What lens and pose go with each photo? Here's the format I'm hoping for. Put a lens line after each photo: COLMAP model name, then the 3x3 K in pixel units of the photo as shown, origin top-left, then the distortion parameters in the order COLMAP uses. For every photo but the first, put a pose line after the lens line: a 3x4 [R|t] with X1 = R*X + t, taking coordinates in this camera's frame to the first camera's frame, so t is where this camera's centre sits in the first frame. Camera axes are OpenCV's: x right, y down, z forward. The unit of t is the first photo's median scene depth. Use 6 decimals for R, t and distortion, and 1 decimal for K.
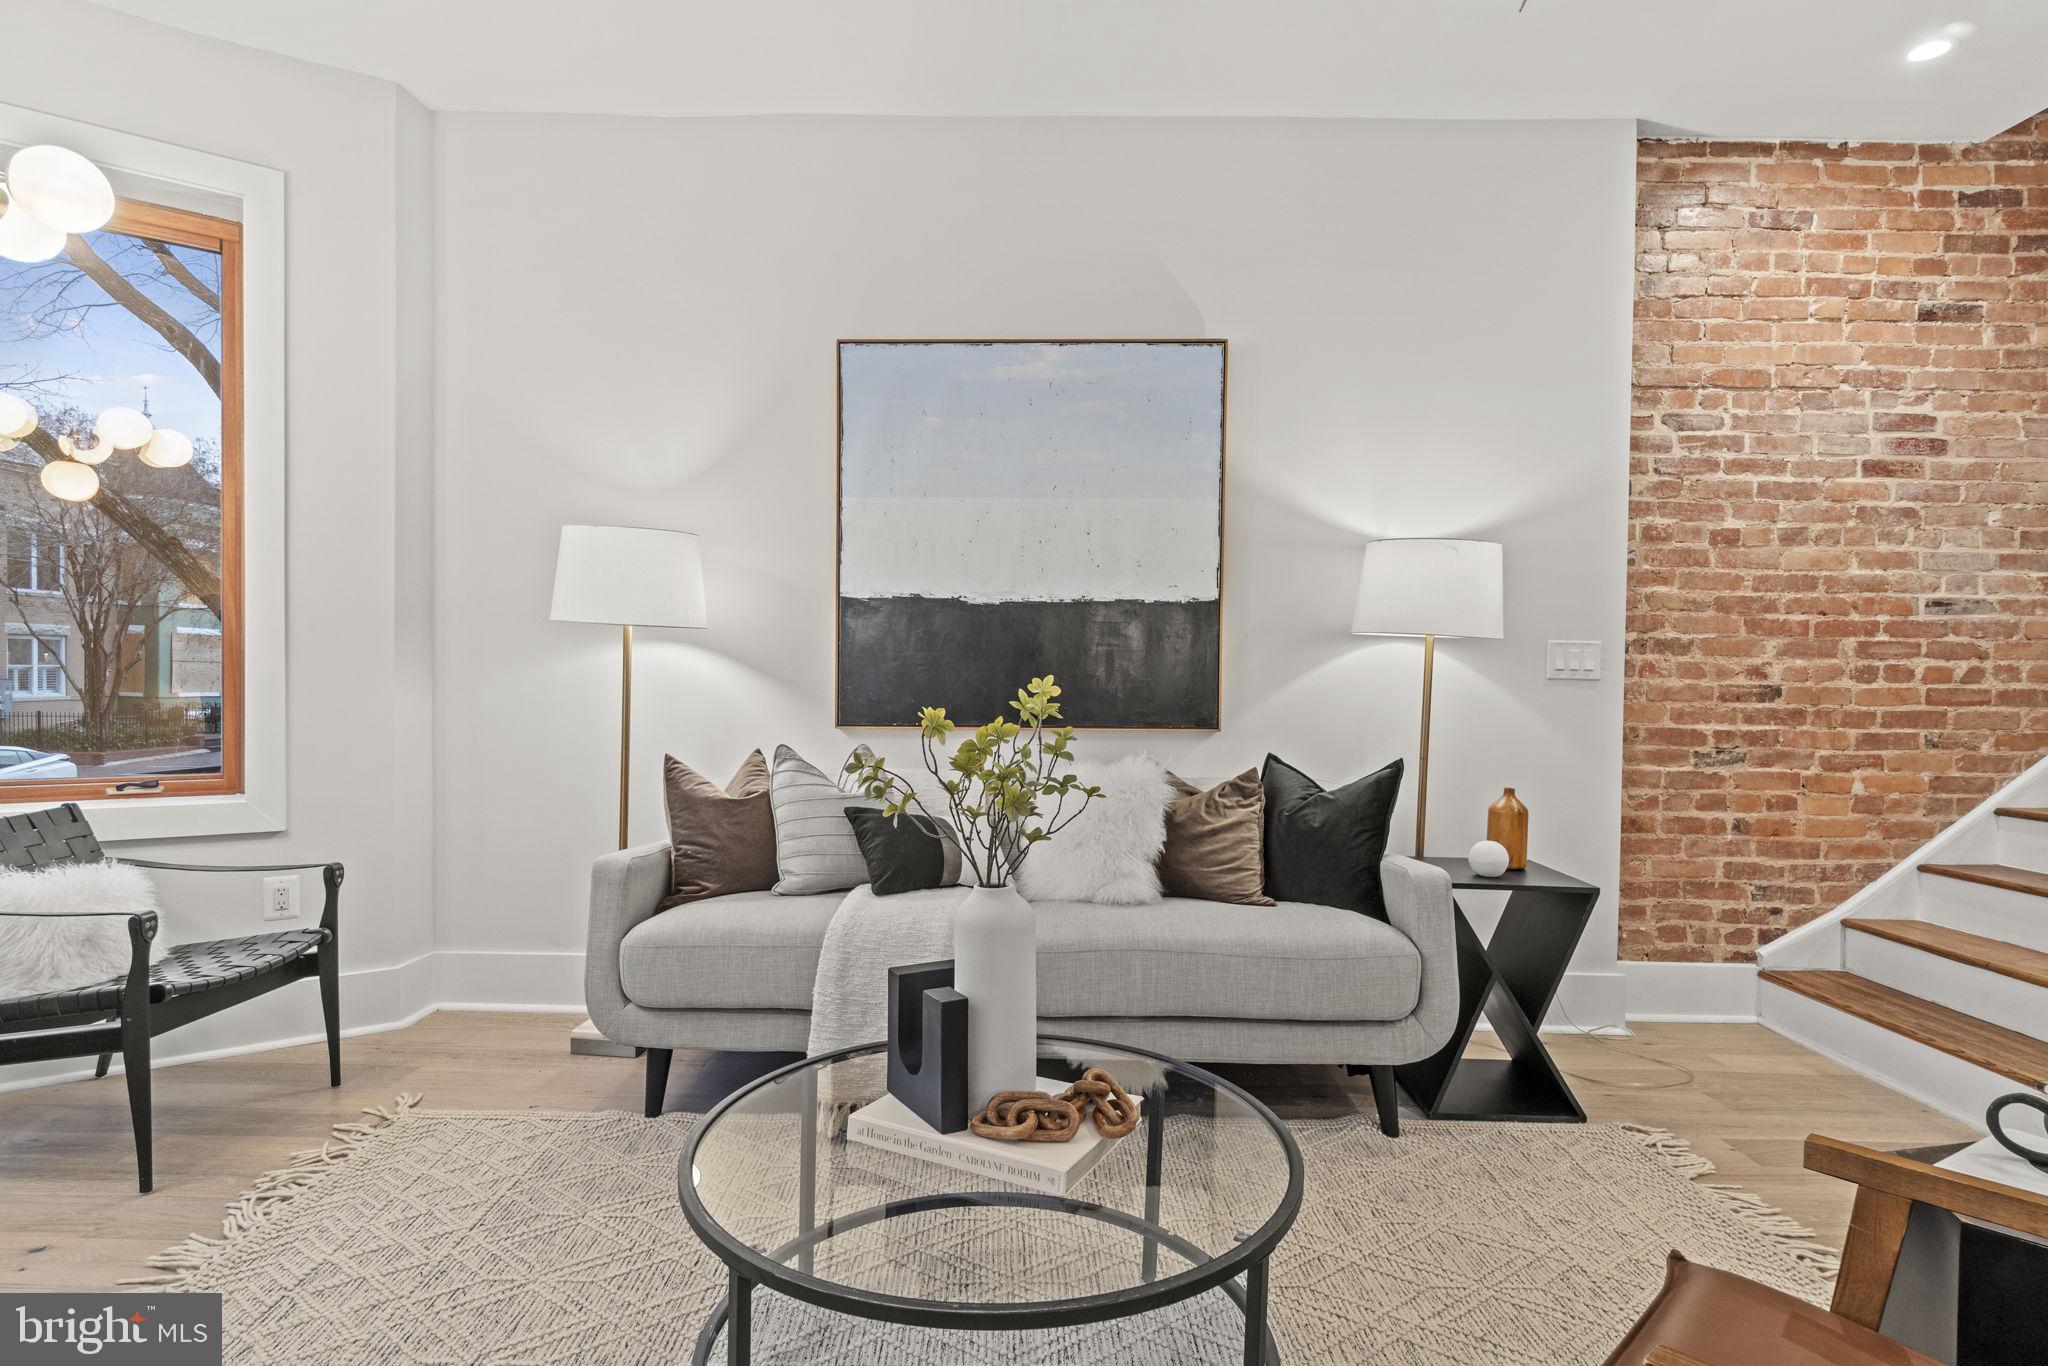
lens RADIAL K [[1079.4, 0, 1018.7], [0, 1079.4, 687.1], [0, 0, 1]] dist [0.002465, 0.001377]
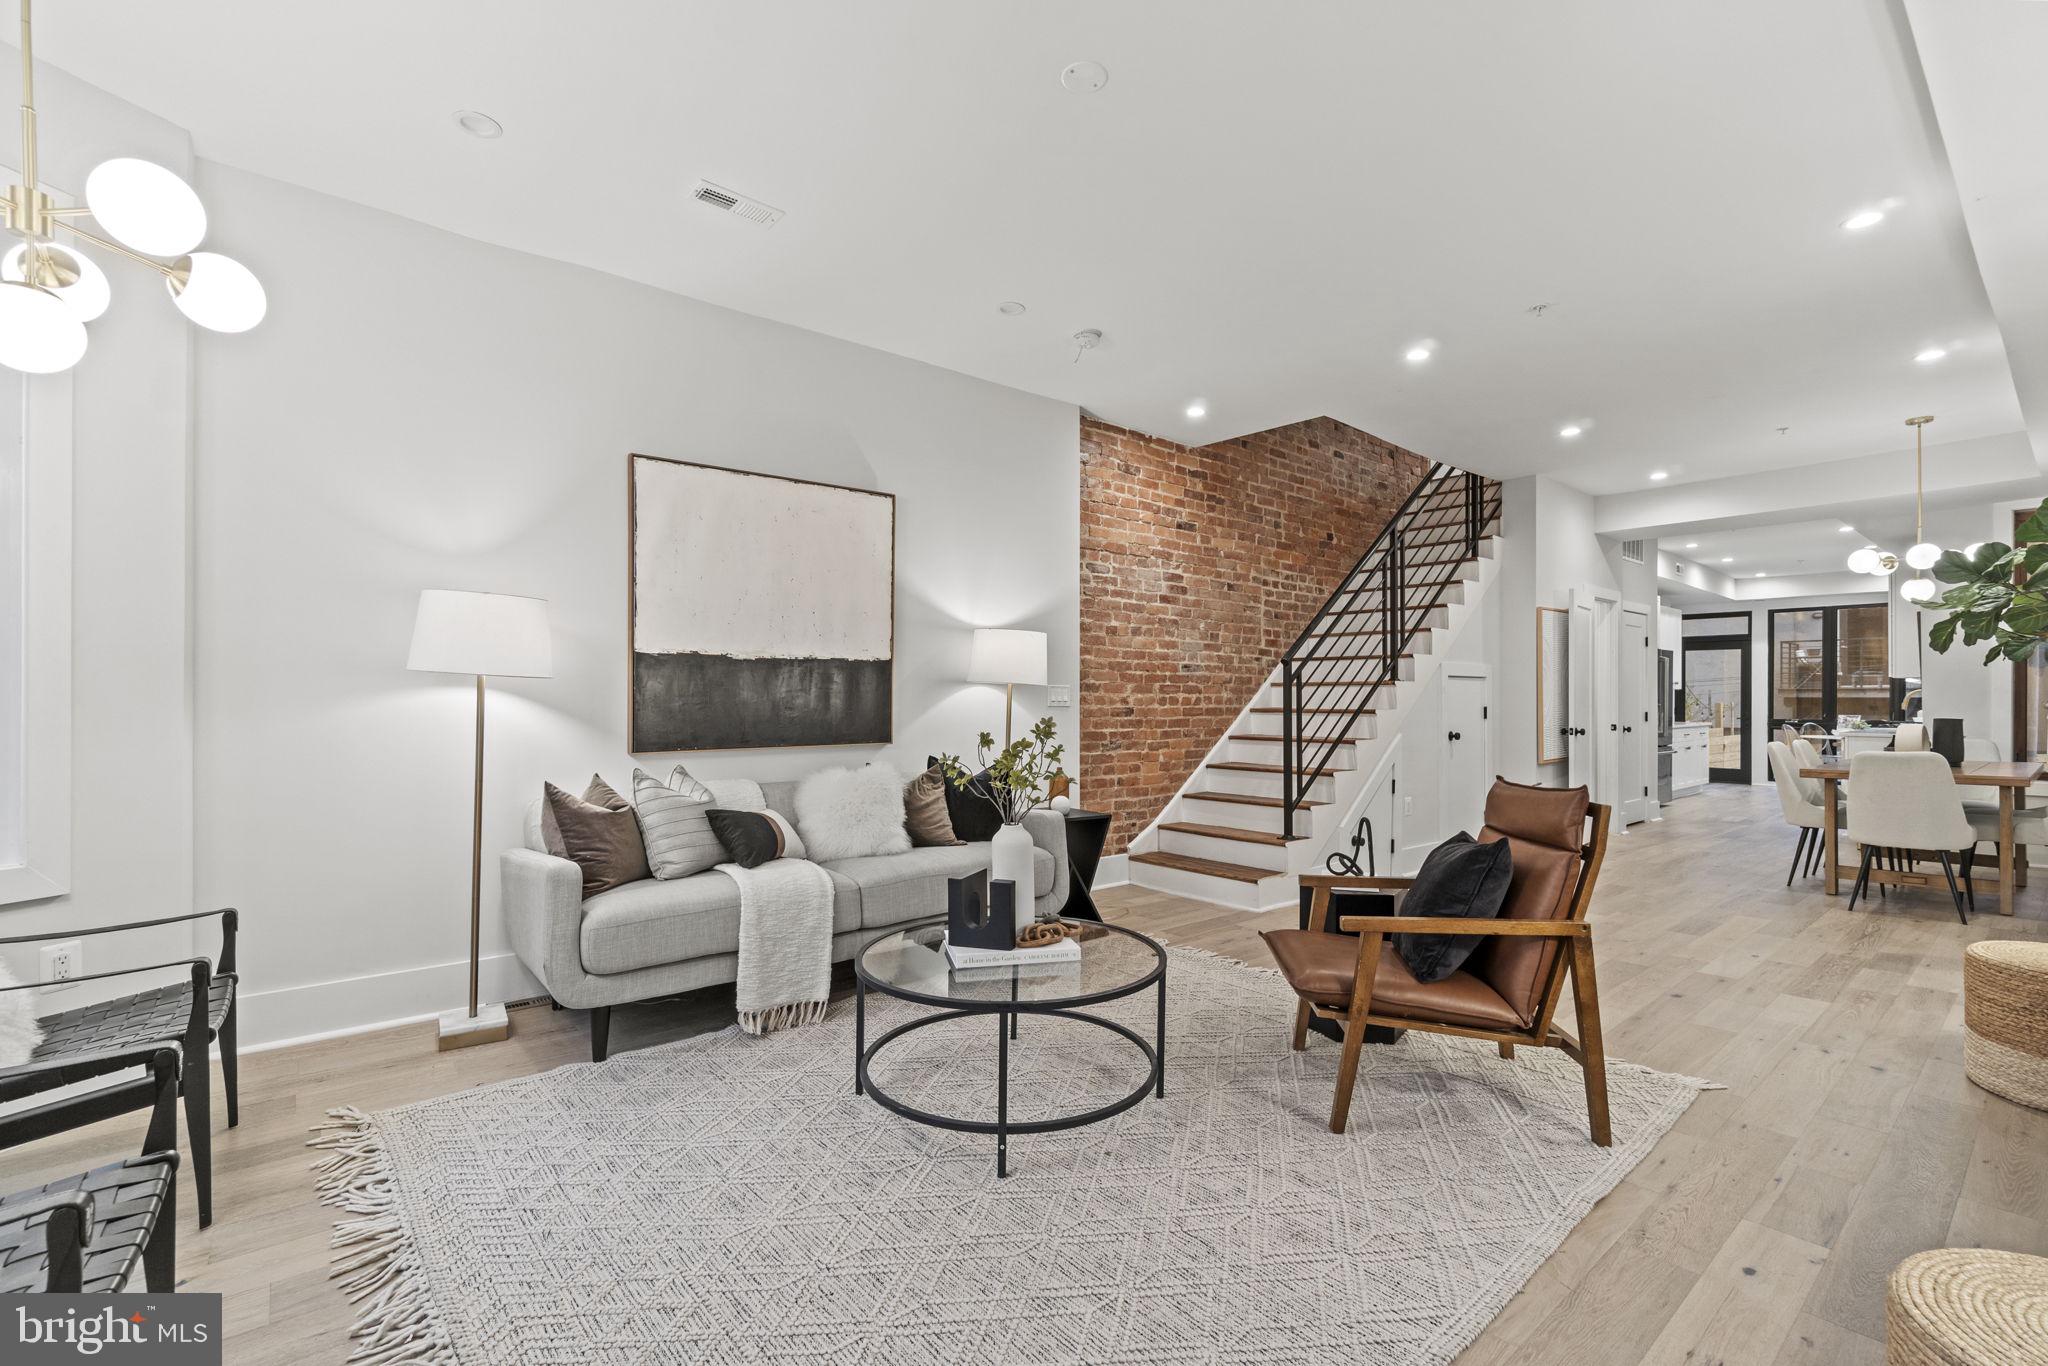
lens RADIAL K [[920.2, 0, 1034.3], [0, 920.2, 684.9], [0, 0, 1]] dist [0.005267, -0.000296]
pose [[0.758317, -0.001879, 0.651883, -0.511072], [0.016666, 0.999725, -0.016505, -0.018387], [-0.651673, 0.023380, 0.758140, -0.138356]]
